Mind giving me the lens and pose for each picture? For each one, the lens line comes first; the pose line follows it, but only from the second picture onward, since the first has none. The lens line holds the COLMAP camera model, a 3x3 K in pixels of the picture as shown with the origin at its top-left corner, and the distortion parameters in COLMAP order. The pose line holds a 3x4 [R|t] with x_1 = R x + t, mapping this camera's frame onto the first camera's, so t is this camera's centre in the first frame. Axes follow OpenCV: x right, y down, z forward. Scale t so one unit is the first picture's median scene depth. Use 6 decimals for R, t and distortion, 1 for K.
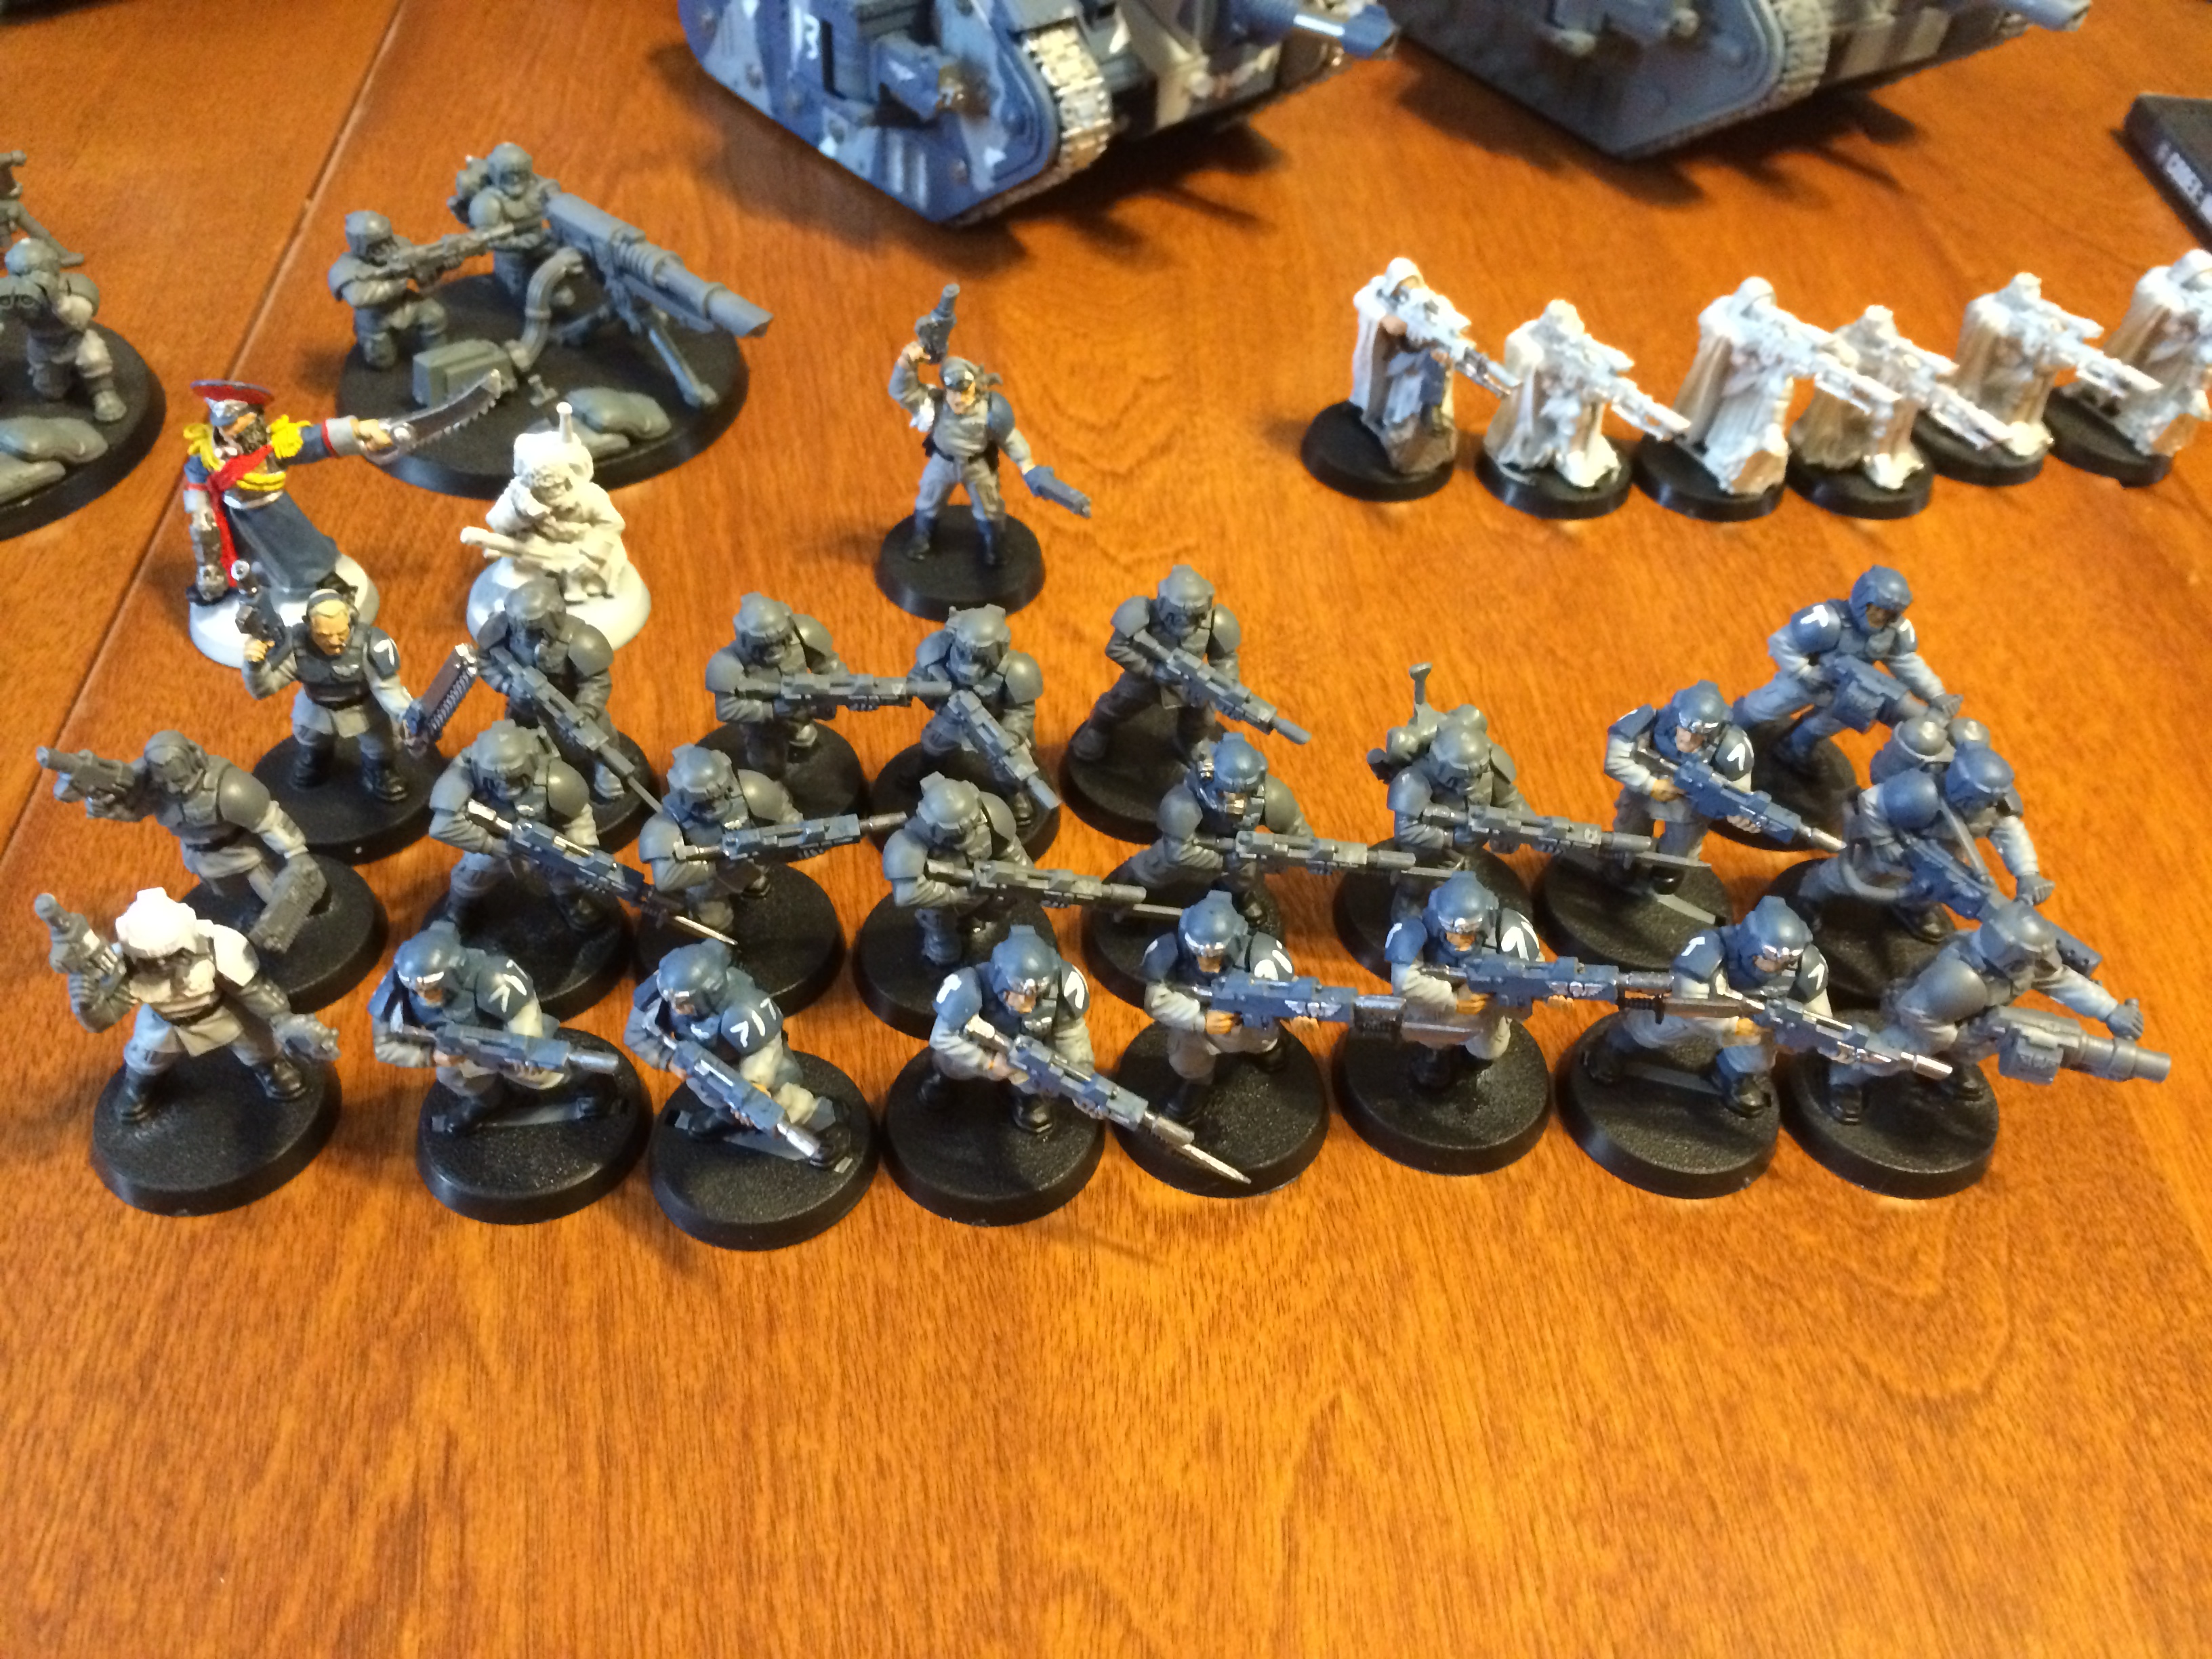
lens RADIAL K [[1913.9, 0, 1106.3], [0, 1913.9, 804.7], [0, 0, 1]] dist [0.098606, -0.201223]
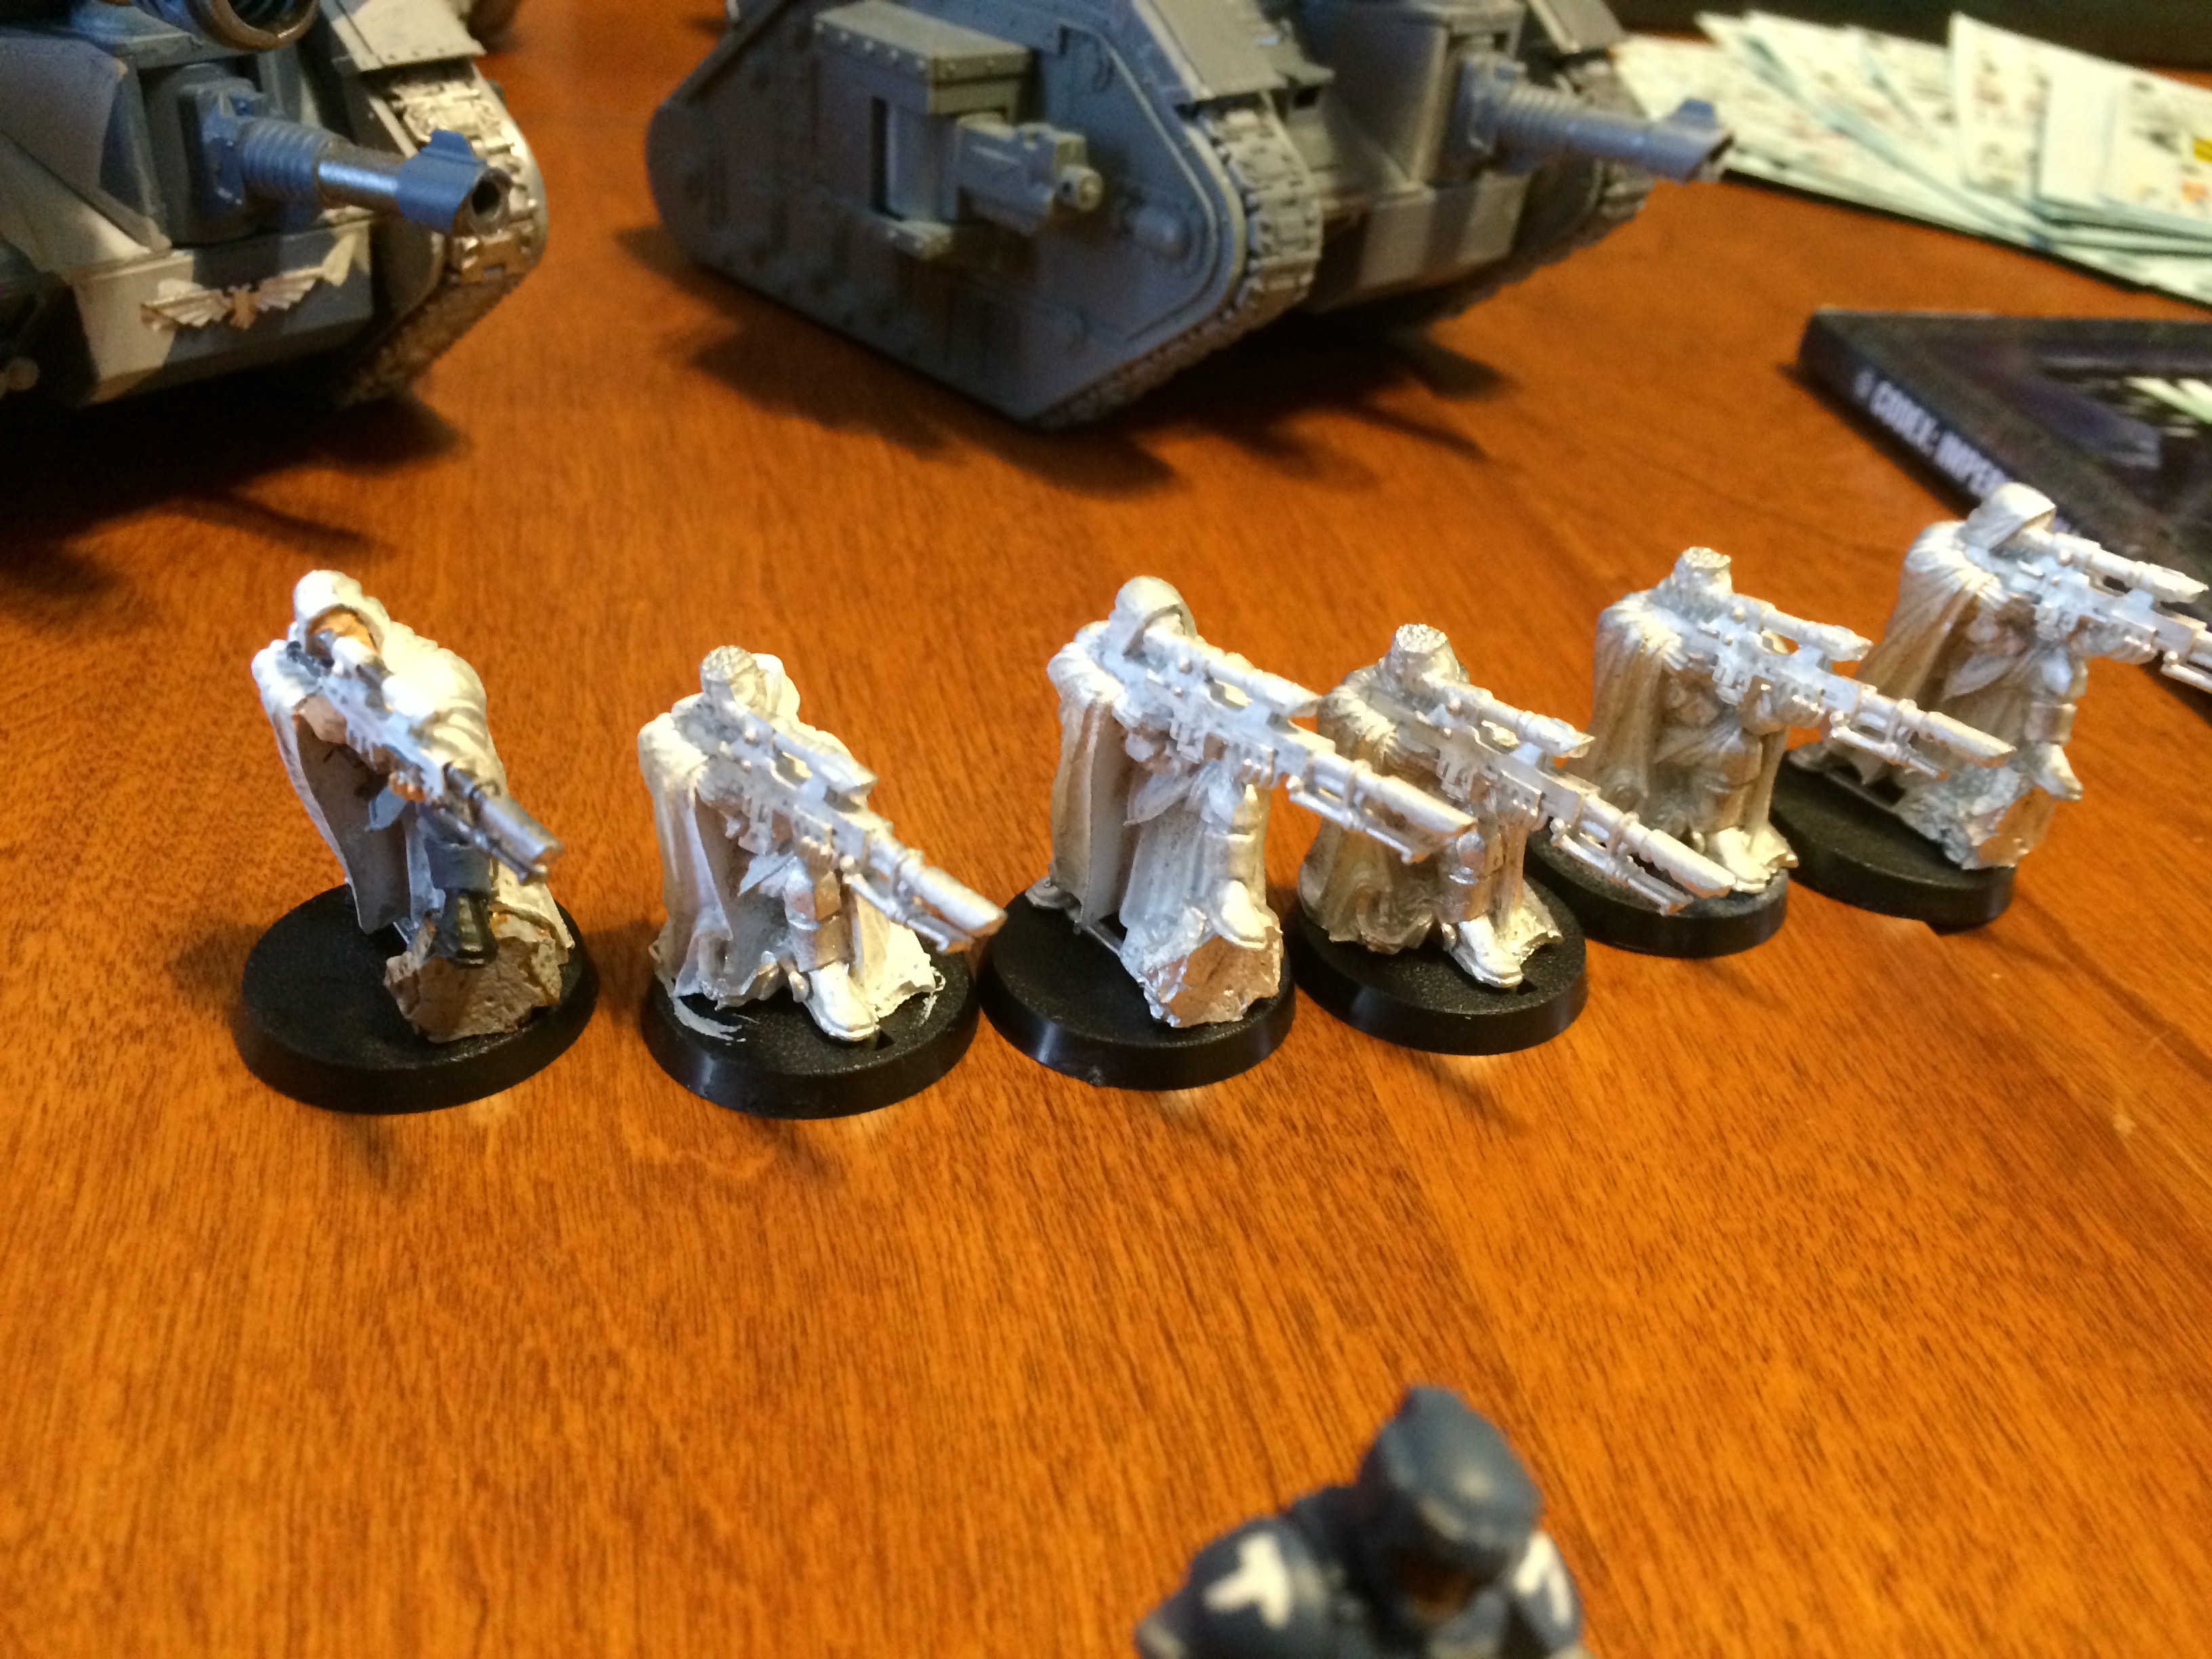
lens RADIAL K [[1966.7, 0, 1101.2], [0, 1966.7, 775.6], [0, 0, 1]] dist [0.080694, -0.178448]
pose [[0.987612, -0.067002, 0.141893, 0.237499], [0.094735, 0.975456, -0.198774, -0.124983], [-0.125092, 0.209754, 0.969719, 0.518747]]
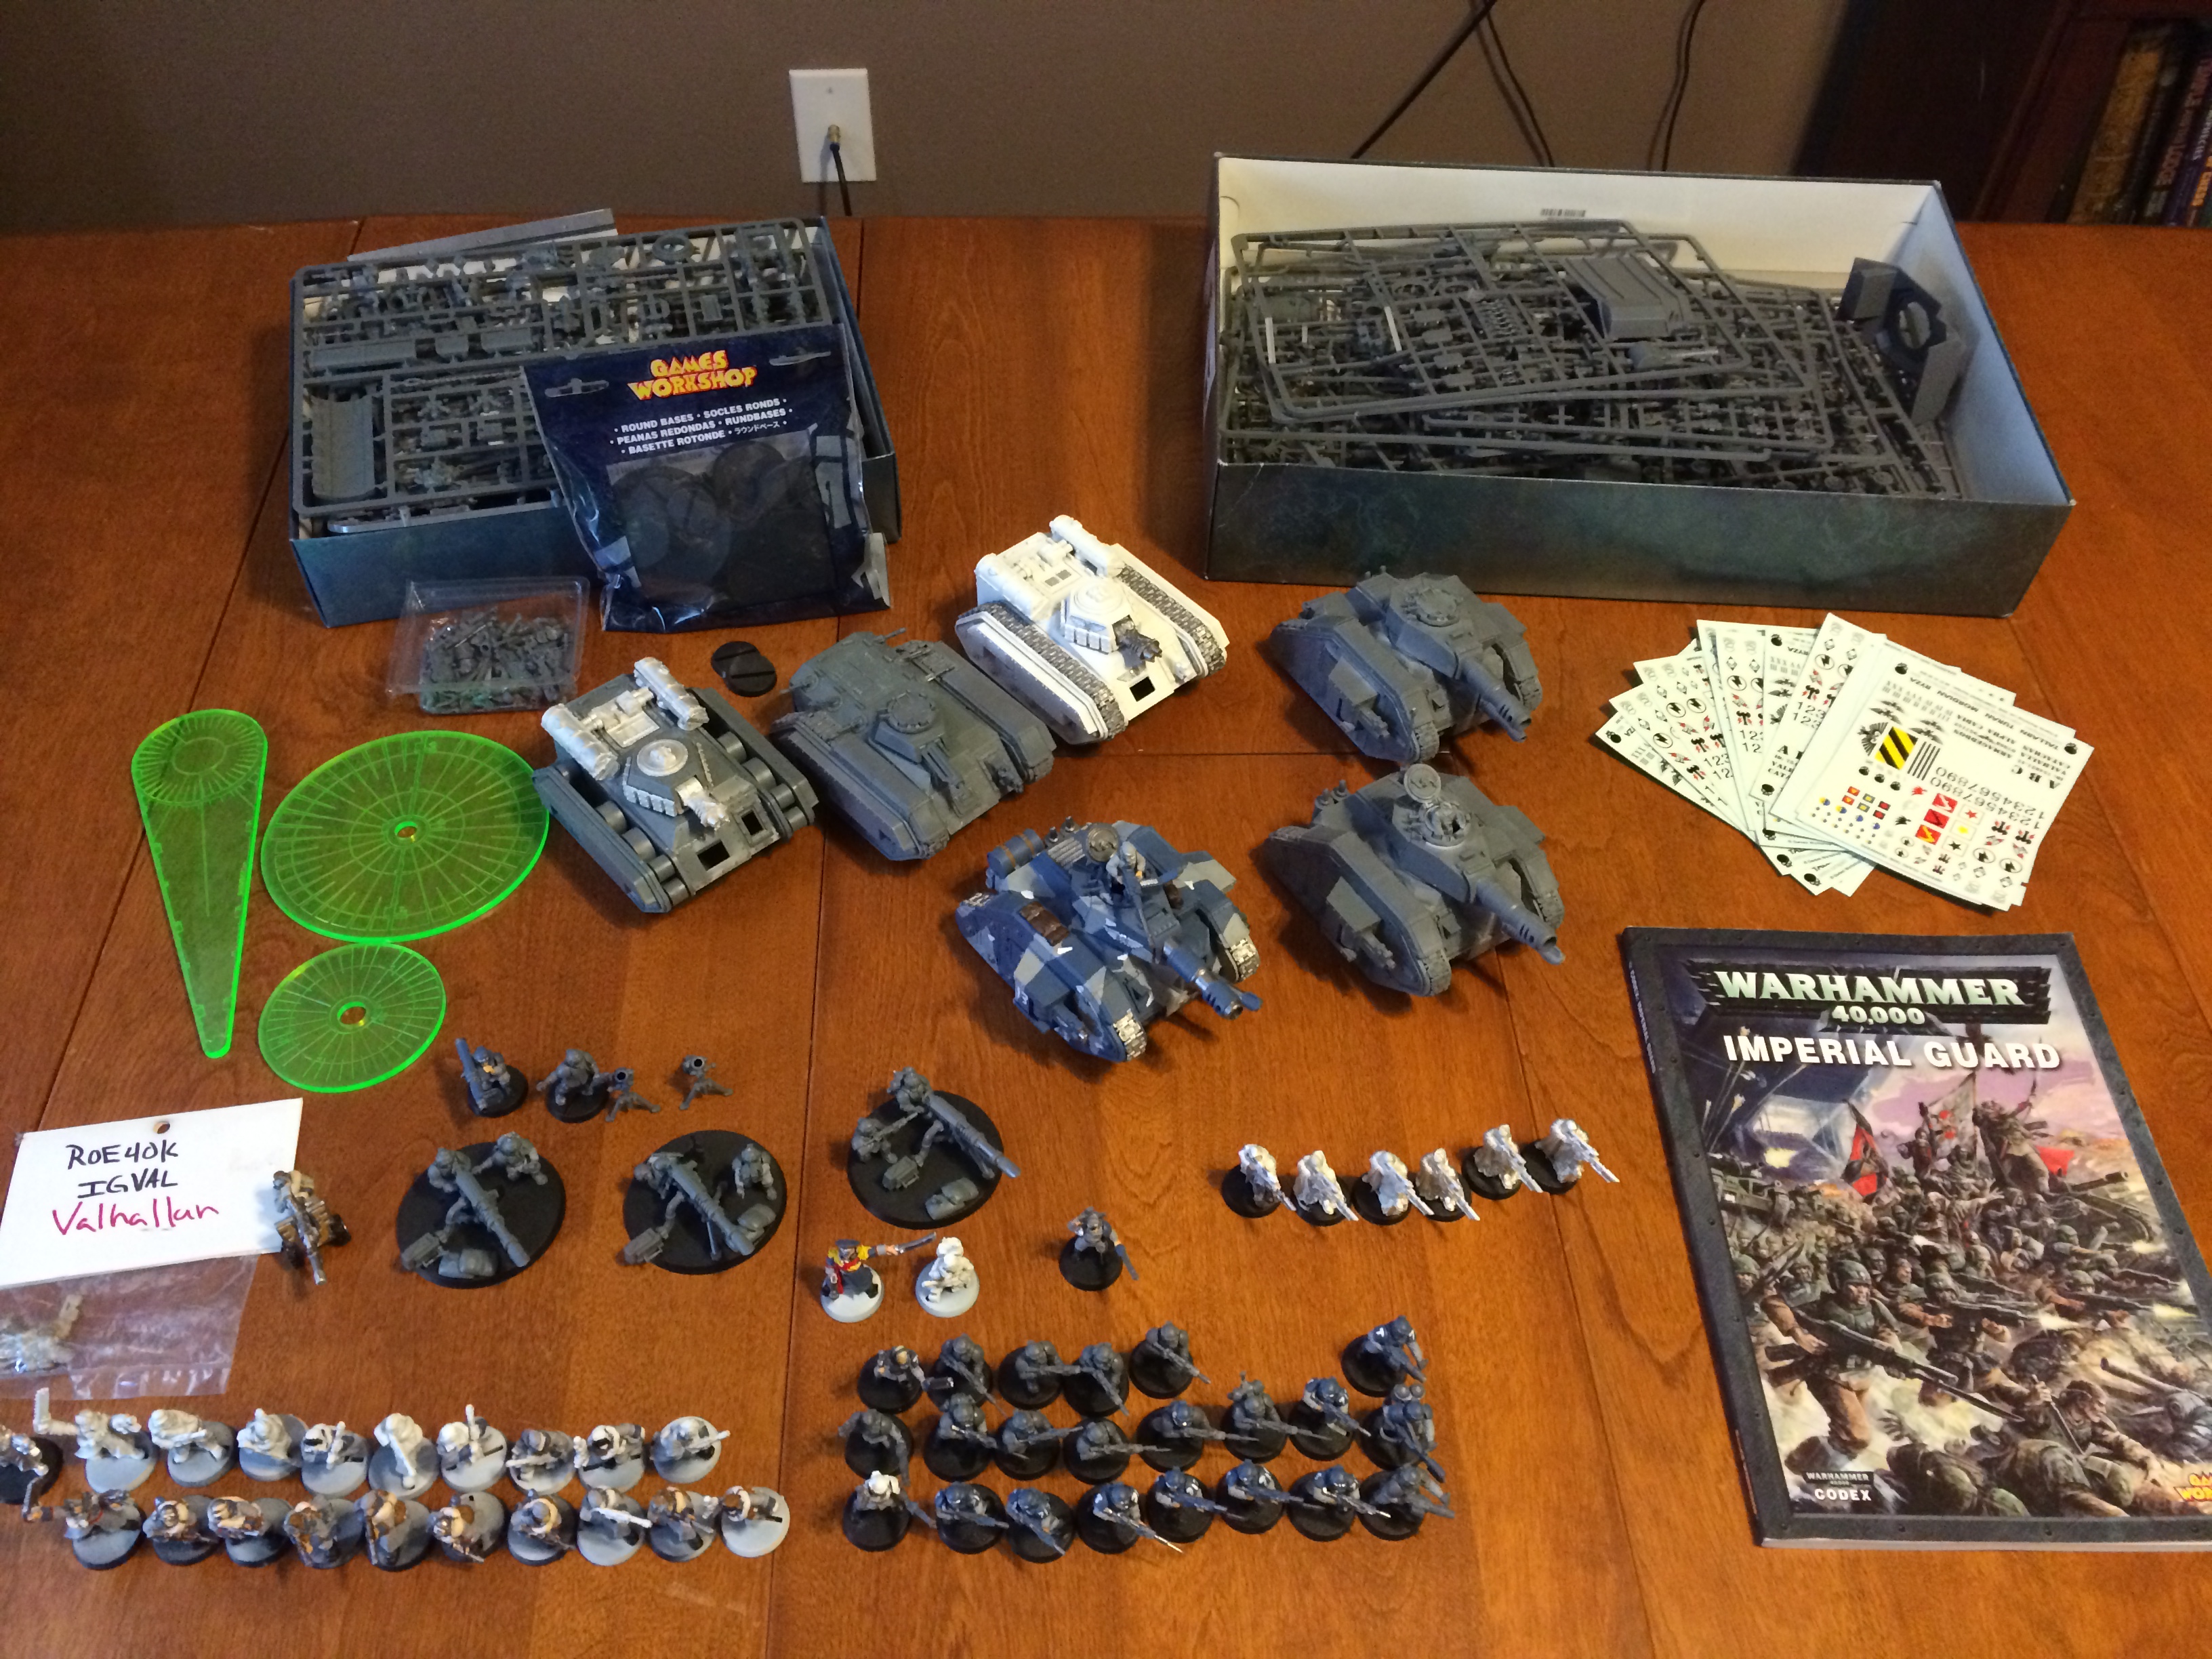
lens RADIAL K [[1864.3, 0, 1111.3], [0, 1864.3, 768.7], [0, 0, 1]] dist [0.070712, -0.121786]
pose [[0.999626, -0.005516, -0.026798, 0.024543], [0.006682, 0.999027, 0.043604, -0.851103], [0.026531, -0.043766, 0.998689, -1.457306]]
